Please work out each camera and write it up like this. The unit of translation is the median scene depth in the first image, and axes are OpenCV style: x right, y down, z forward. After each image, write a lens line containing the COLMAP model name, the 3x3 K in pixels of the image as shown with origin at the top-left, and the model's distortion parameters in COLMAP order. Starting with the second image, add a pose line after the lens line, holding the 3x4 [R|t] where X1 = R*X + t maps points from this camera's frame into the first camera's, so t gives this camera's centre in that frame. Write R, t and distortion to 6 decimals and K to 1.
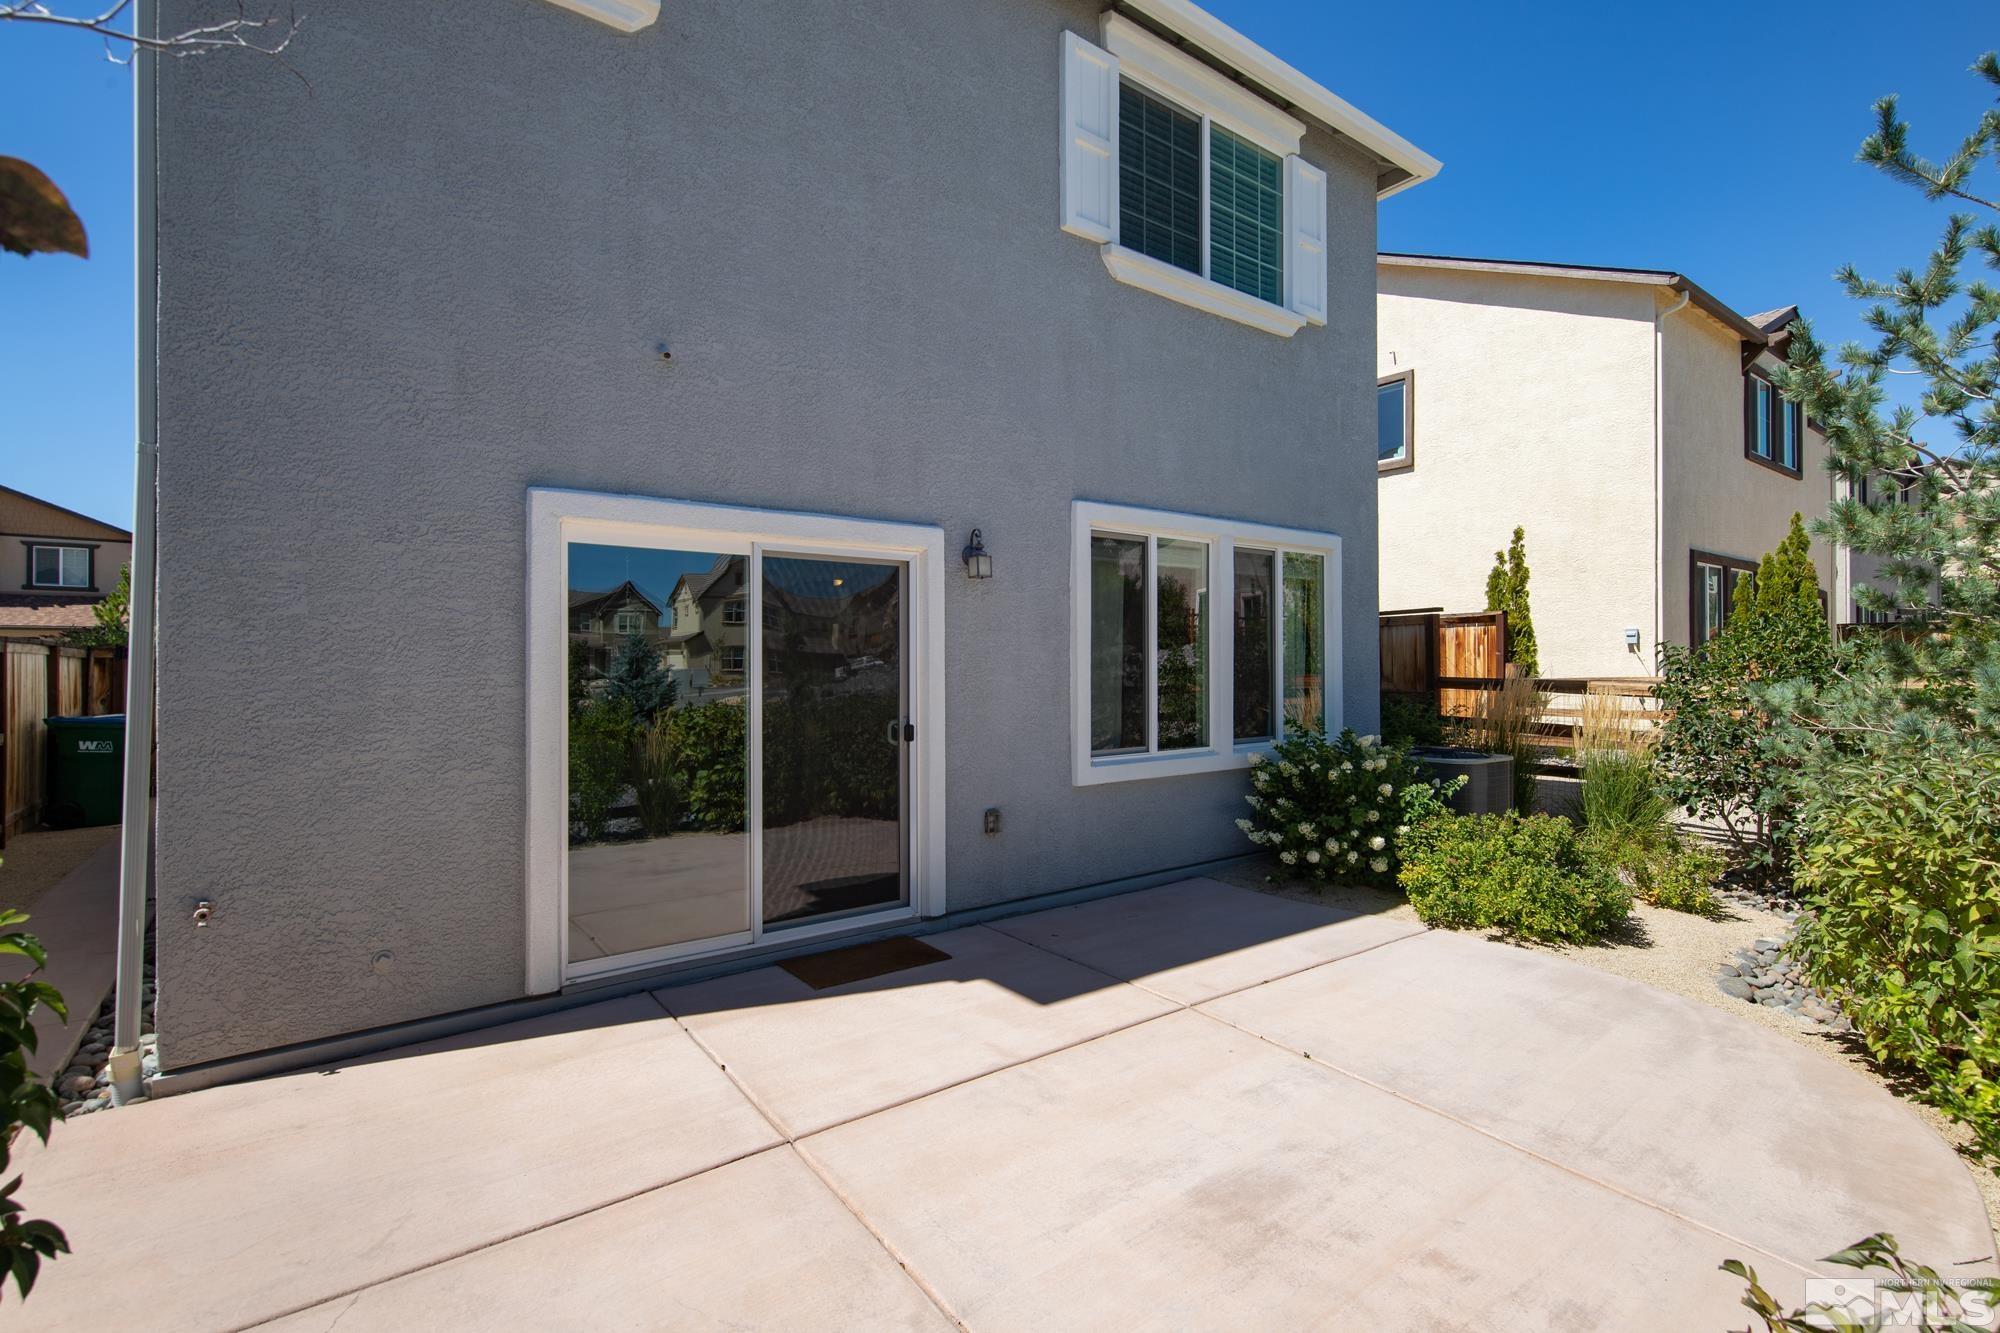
lens RADIAL K [[902.9, 0, 1000.0], [0, 902.9, 666.5], [0, 0, 1]] dist [0.002738, 0.000524]
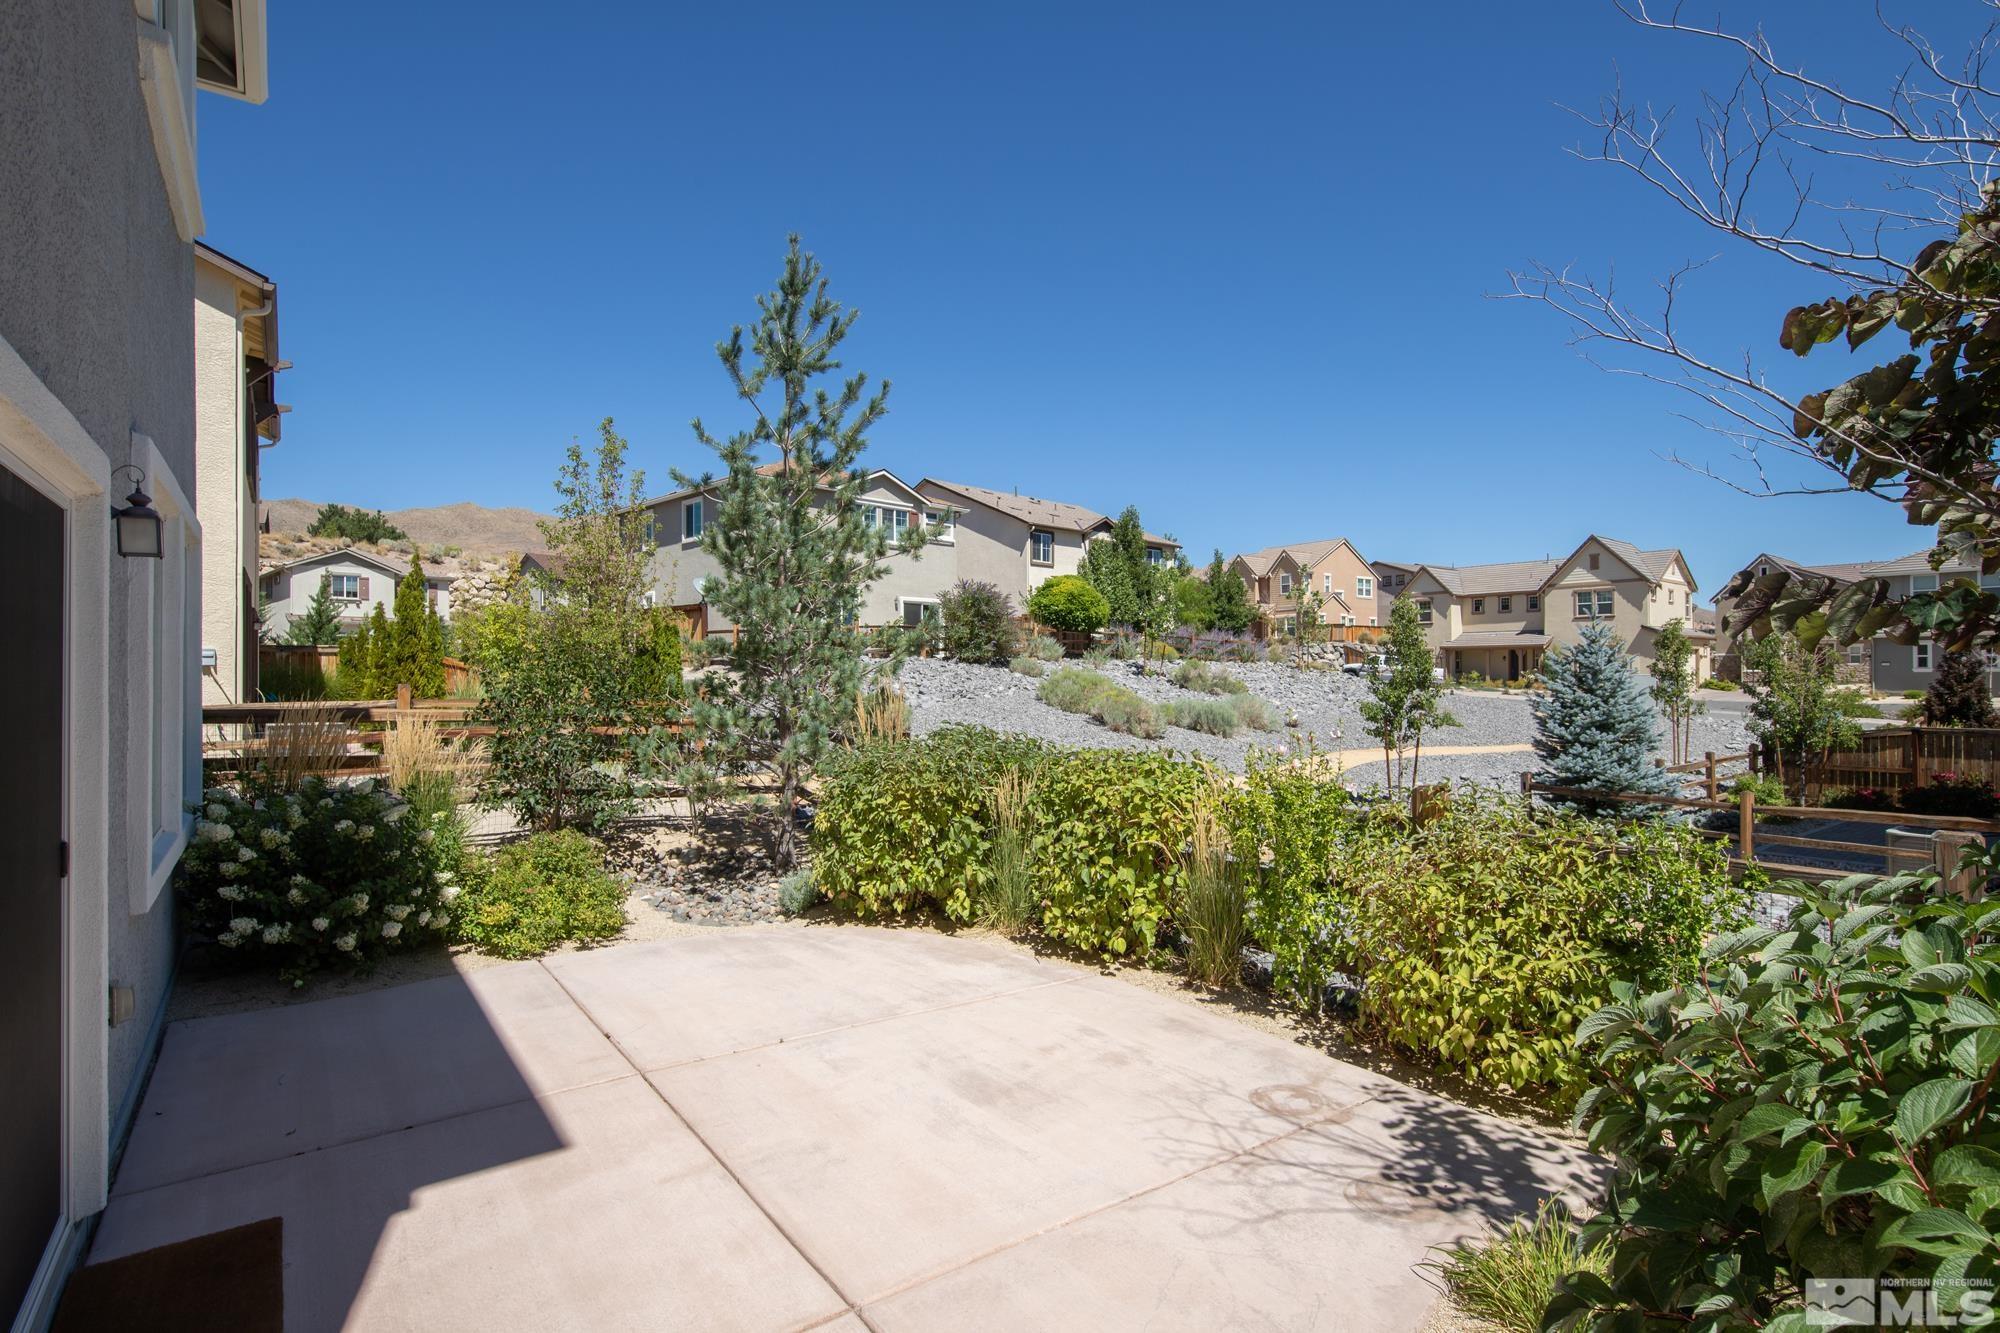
lens RADIAL K [[978.9, 0, 1000.0], [0, 978.9, 666.5], [0, 0, 1]] dist [-0.001348, -0.000706]
pose [[0.016835, 0.009144, 0.999816, -0.901909], [0.004772, 0.999946, -0.009226, -0.034946], [-0.999847, 0.004927, 0.016791, 0.689735]]
